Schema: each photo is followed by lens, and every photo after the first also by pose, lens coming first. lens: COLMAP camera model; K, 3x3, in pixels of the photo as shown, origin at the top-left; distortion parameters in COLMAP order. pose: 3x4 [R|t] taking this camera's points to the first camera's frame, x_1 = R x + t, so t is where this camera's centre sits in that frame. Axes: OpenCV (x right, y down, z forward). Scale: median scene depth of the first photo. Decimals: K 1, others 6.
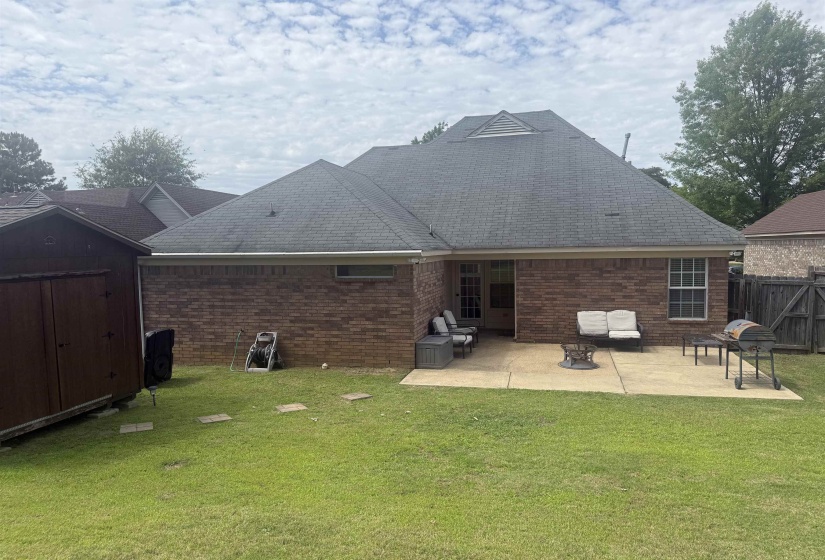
lens RADIAL K [[494.9, 0, 412.5], [0, 494.9, 280.0], [0, 0, 1]] dist [0.001664, -0.000742]
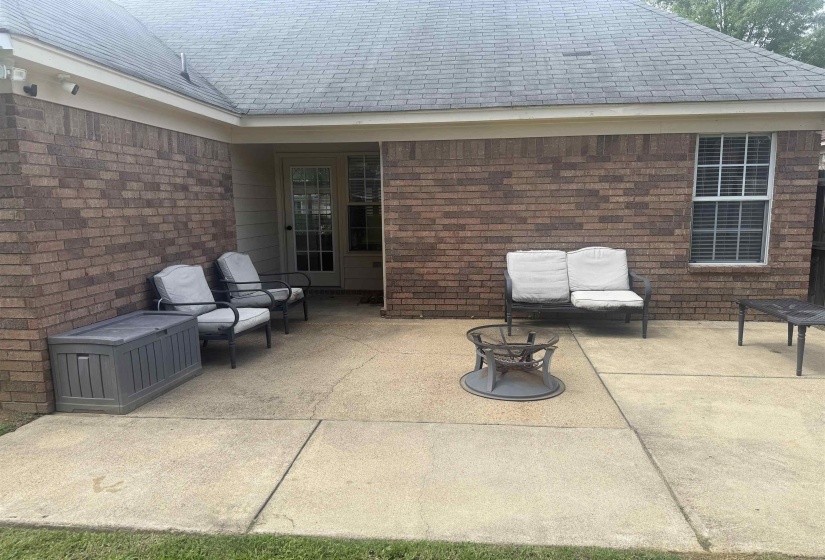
lens RADIAL K [[494.9, 0, 412.5], [0, 494.9, 280.0], [0, 0, 1]] dist [0.001664, -0.000742]
pose [[0.989154, -0.013987, 0.146213, 0.180517], [0.001944, 0.996615, 0.082189, 0.053679], [-0.146868, -0.081013, 0.985833, 0.564828]]
